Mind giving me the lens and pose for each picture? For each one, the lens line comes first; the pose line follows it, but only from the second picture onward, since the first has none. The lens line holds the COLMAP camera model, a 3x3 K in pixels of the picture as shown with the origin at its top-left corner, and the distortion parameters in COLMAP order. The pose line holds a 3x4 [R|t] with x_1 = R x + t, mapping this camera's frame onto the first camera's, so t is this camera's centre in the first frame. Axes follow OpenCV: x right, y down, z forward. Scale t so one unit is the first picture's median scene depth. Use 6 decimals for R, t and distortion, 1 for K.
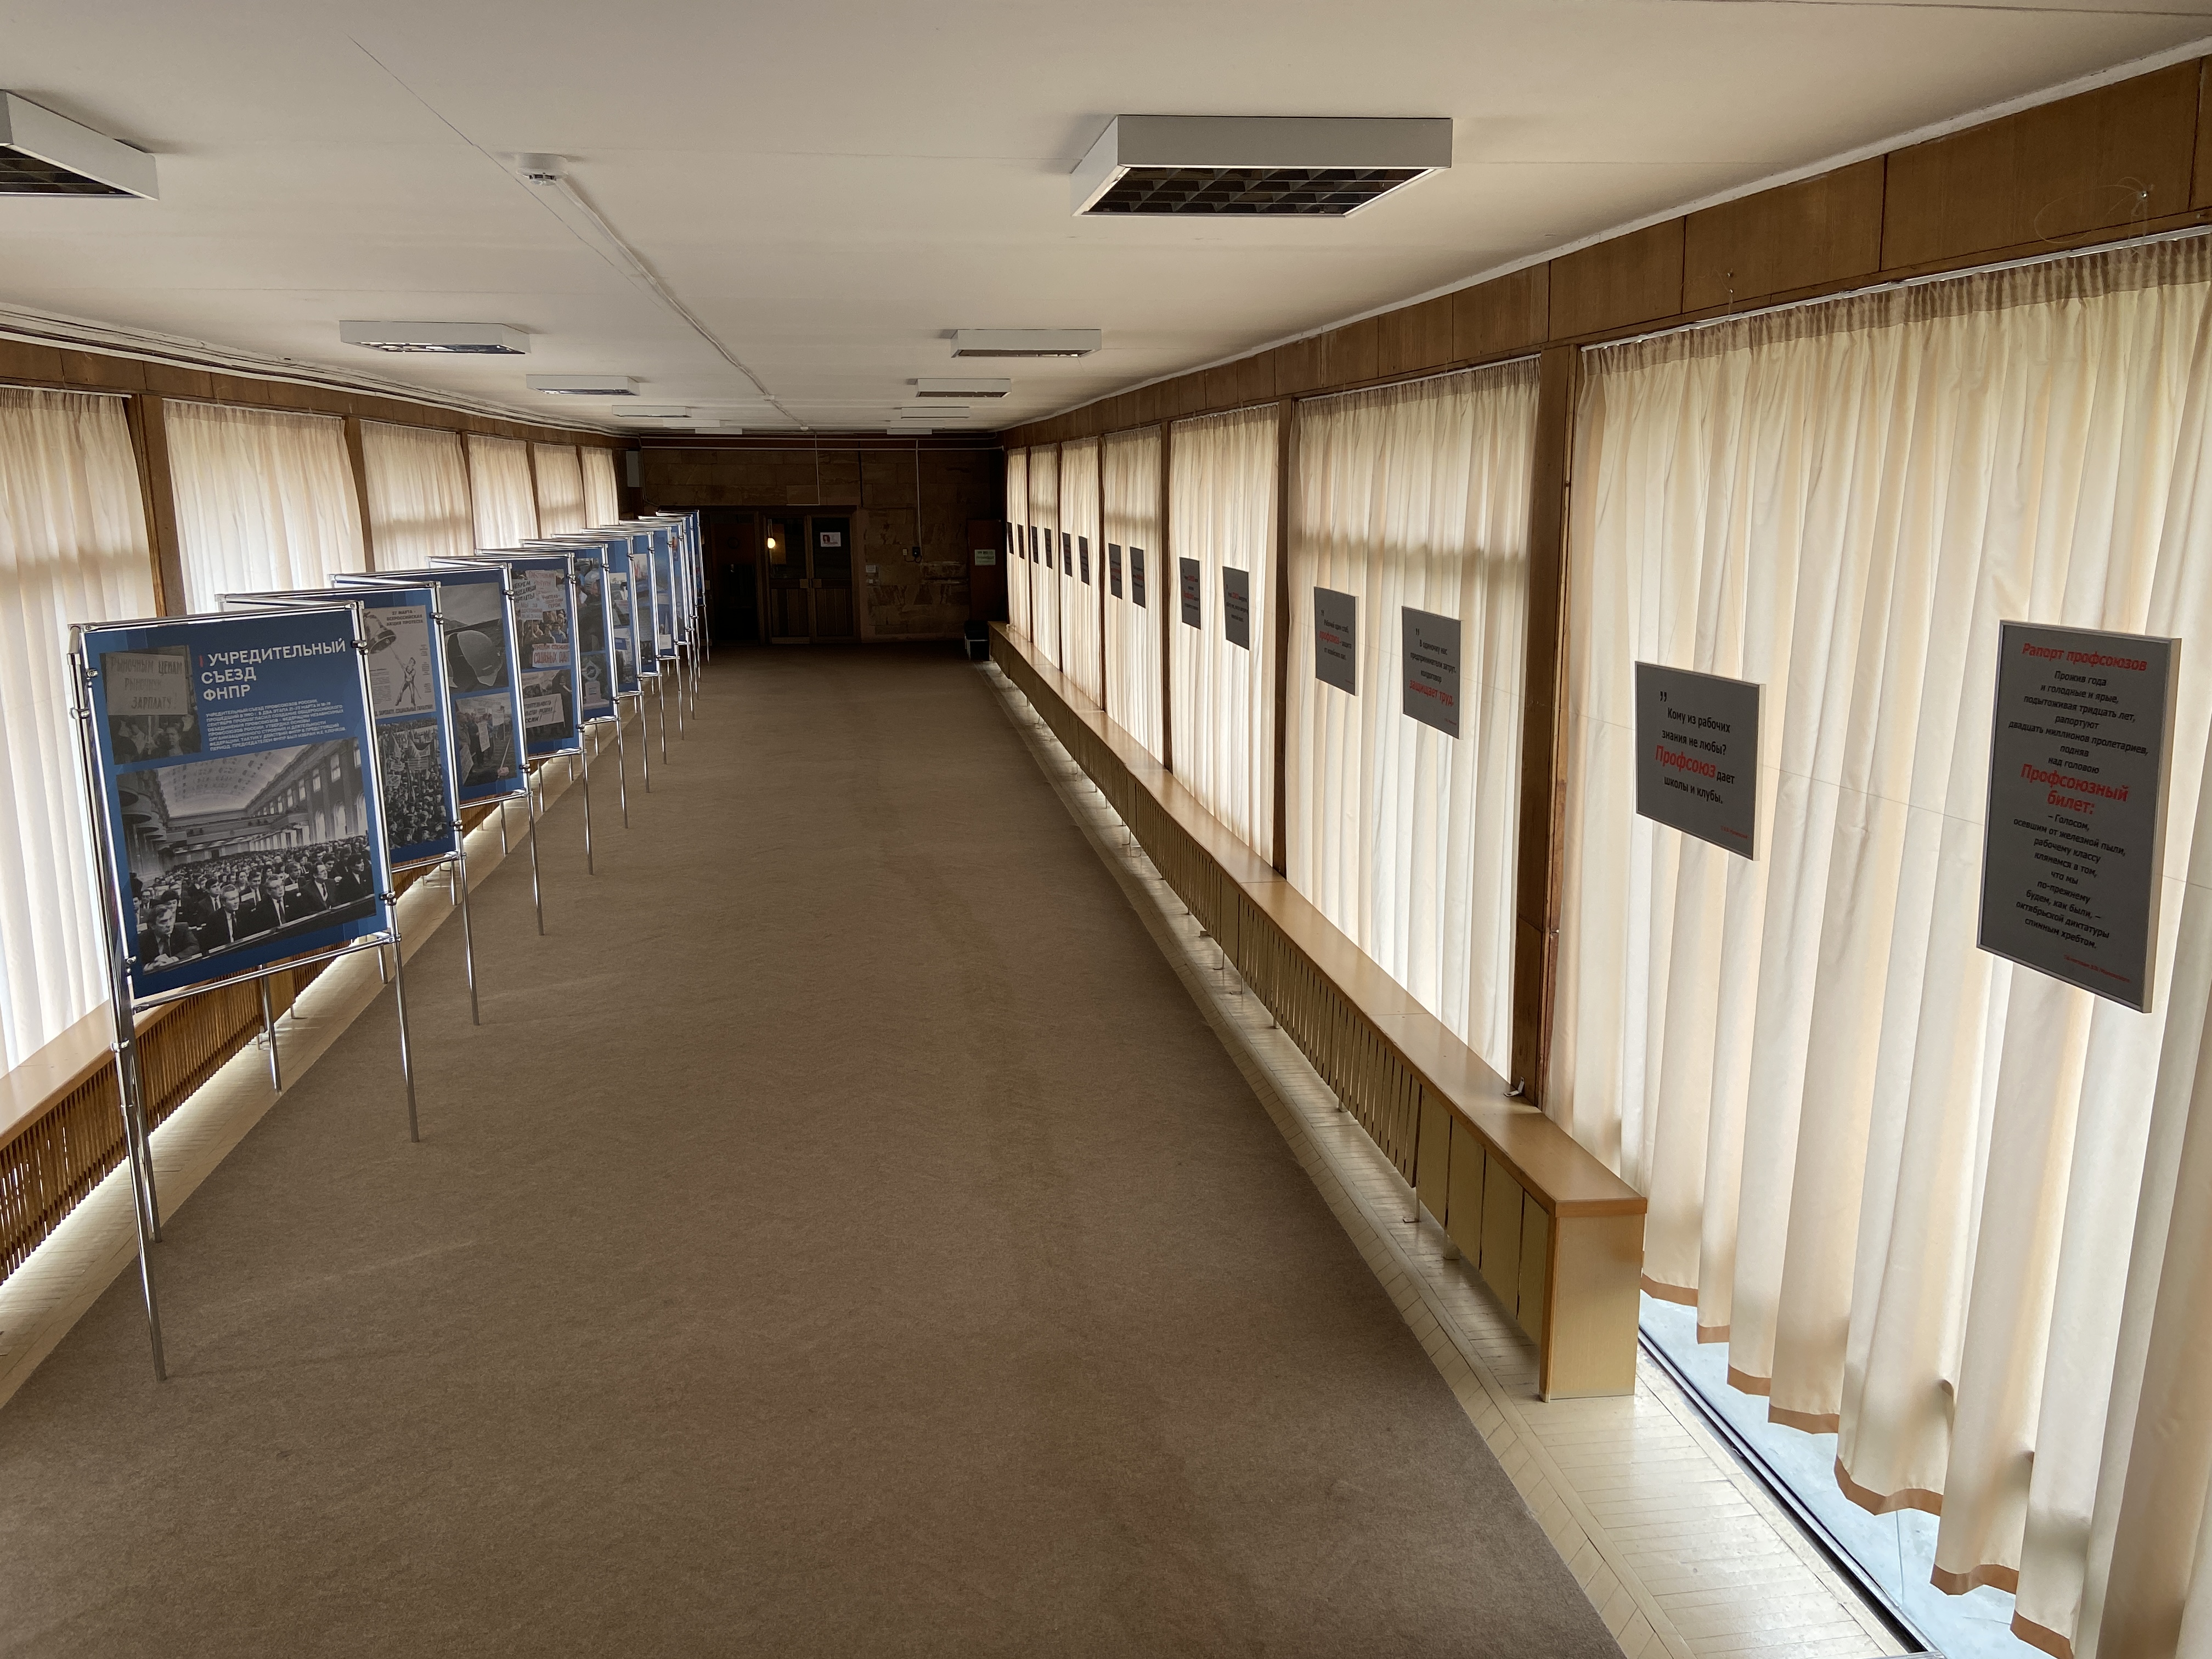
lens RADIAL K [[1683.0, 0, 1106.2], [0, 1683.0, 834.4], [0, 0, 1]] dist [0.064863, -0.023121]
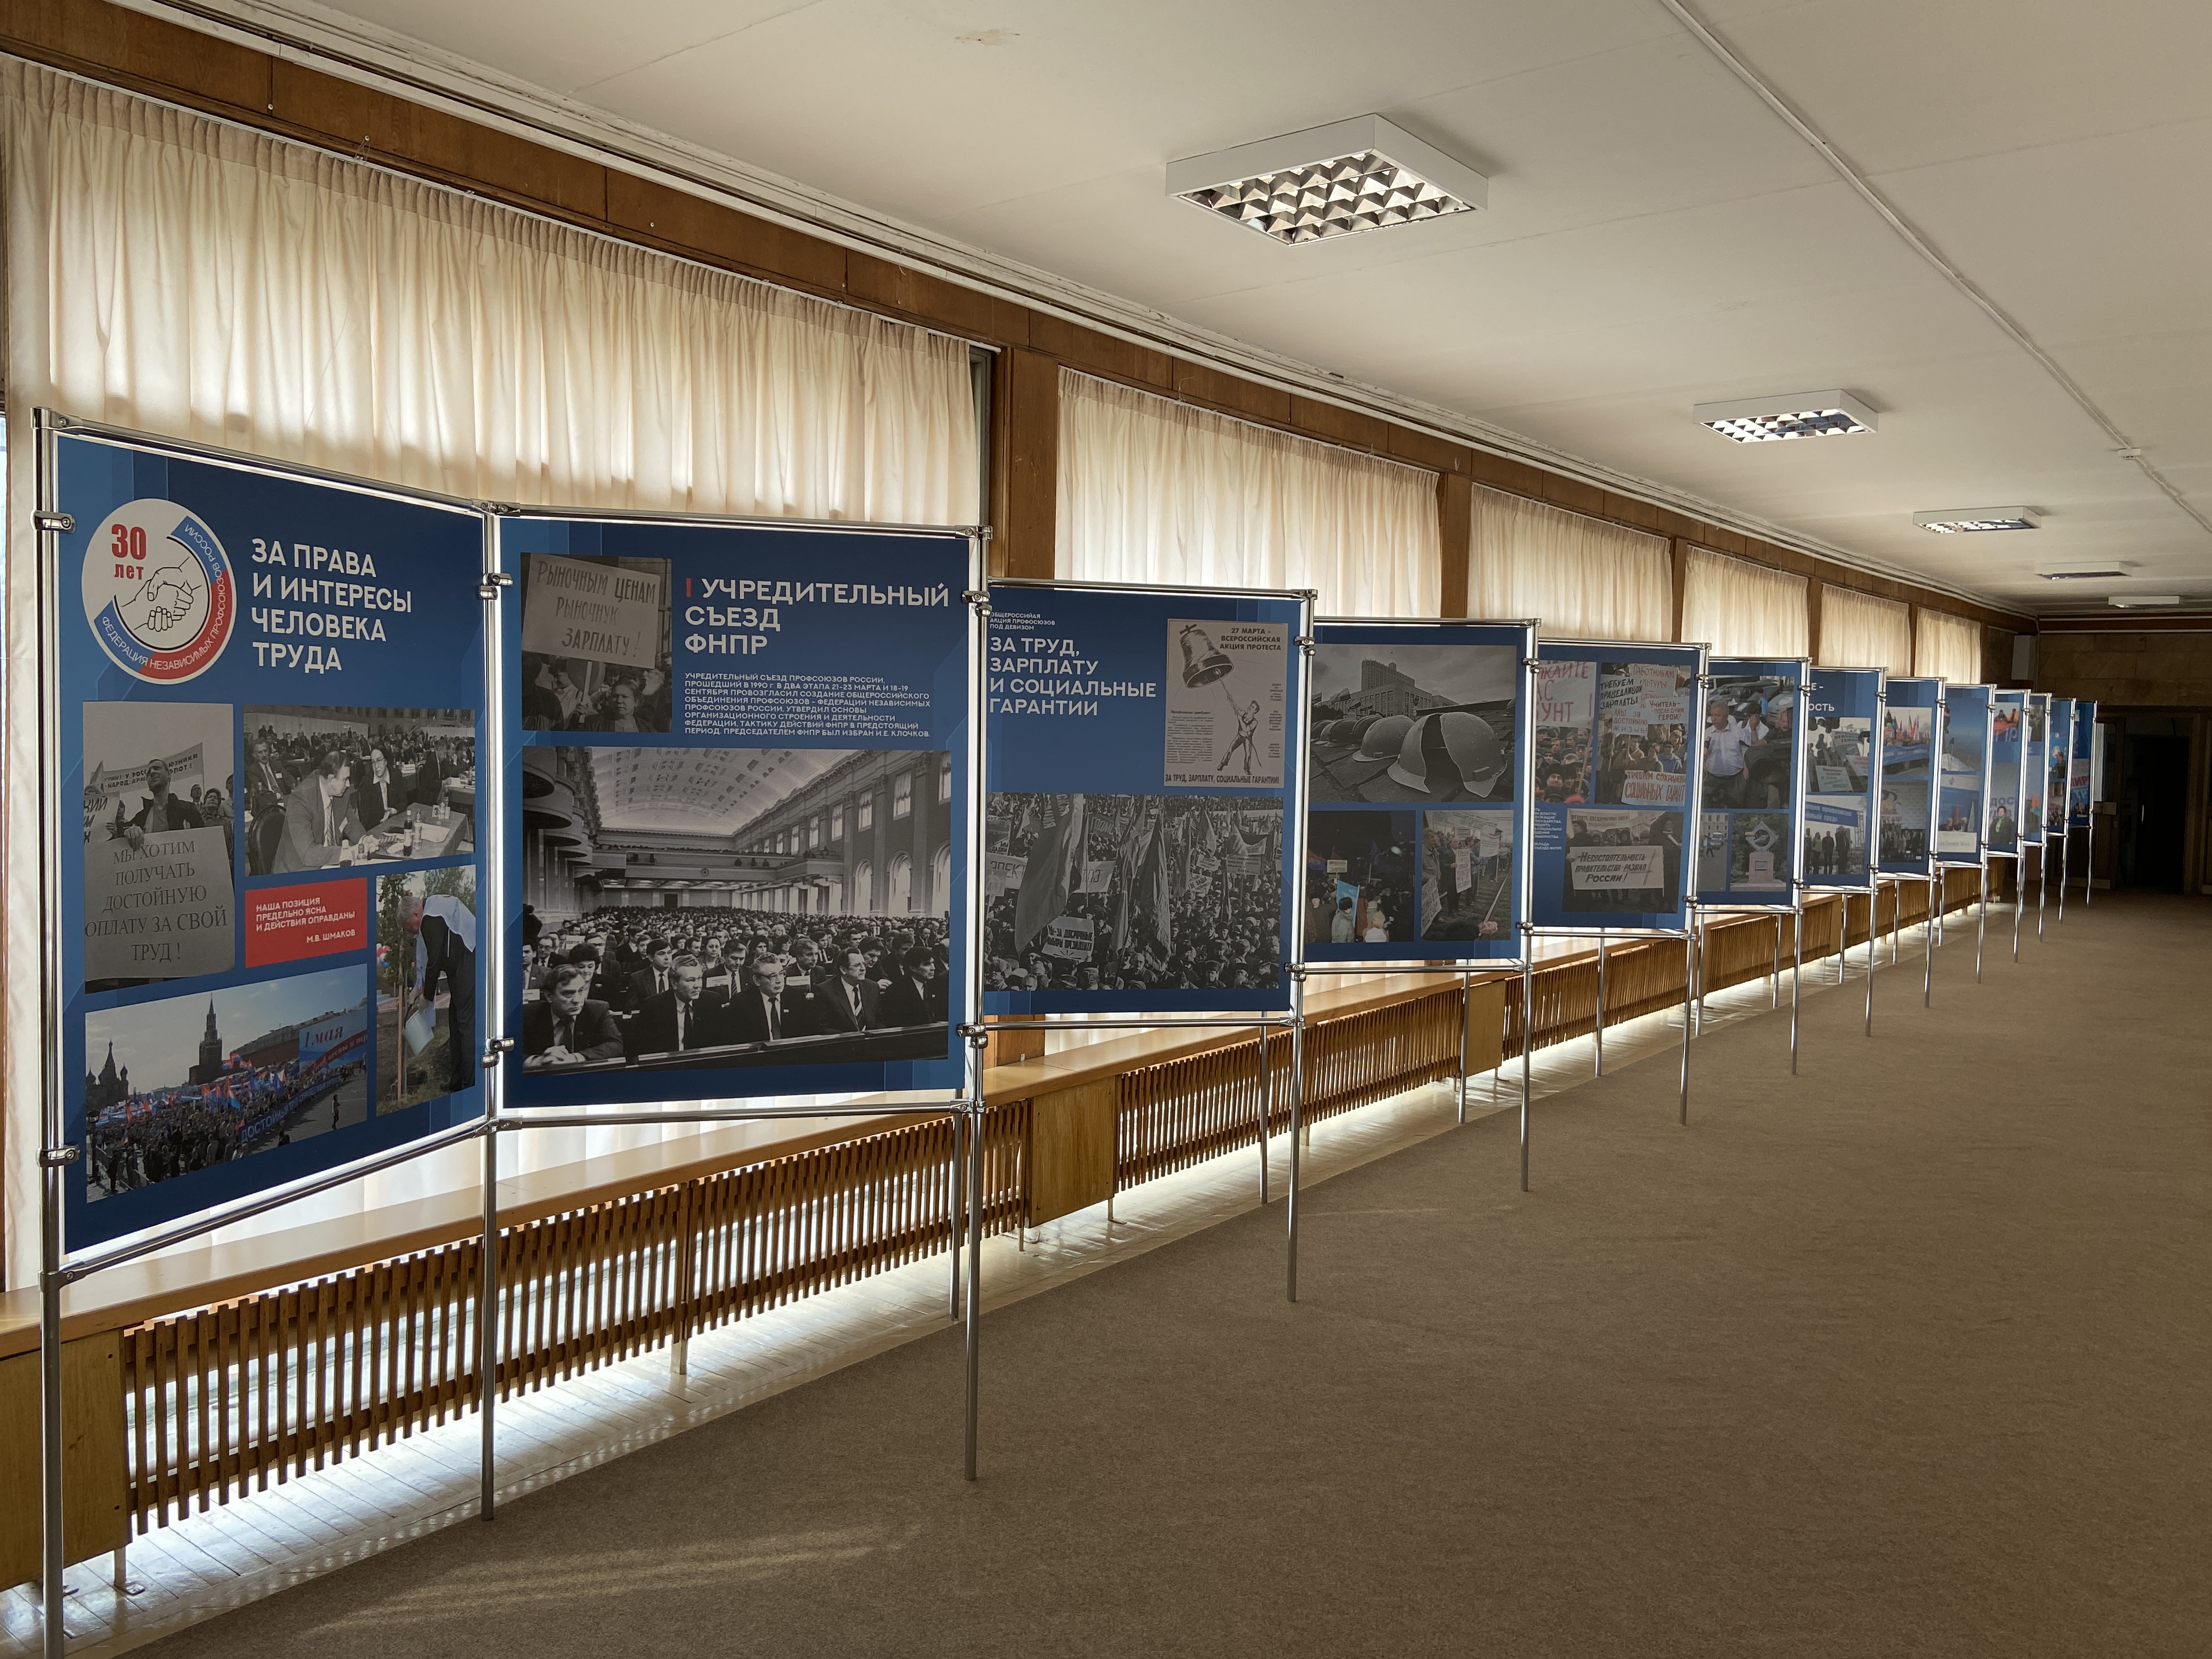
lens RADIAL K [[1683.0, 0, 1109.5], [0, 1683.0, 815.7], [0, 0, 1]] dist [0.064863, -0.023121]
pose [[0.689871, 0.057749, -0.721626, 0.024534], [-0.175661, 0.980376, -0.089476, 0.007899], [0.702297, 0.188489, 0.686477, 0.662027]]
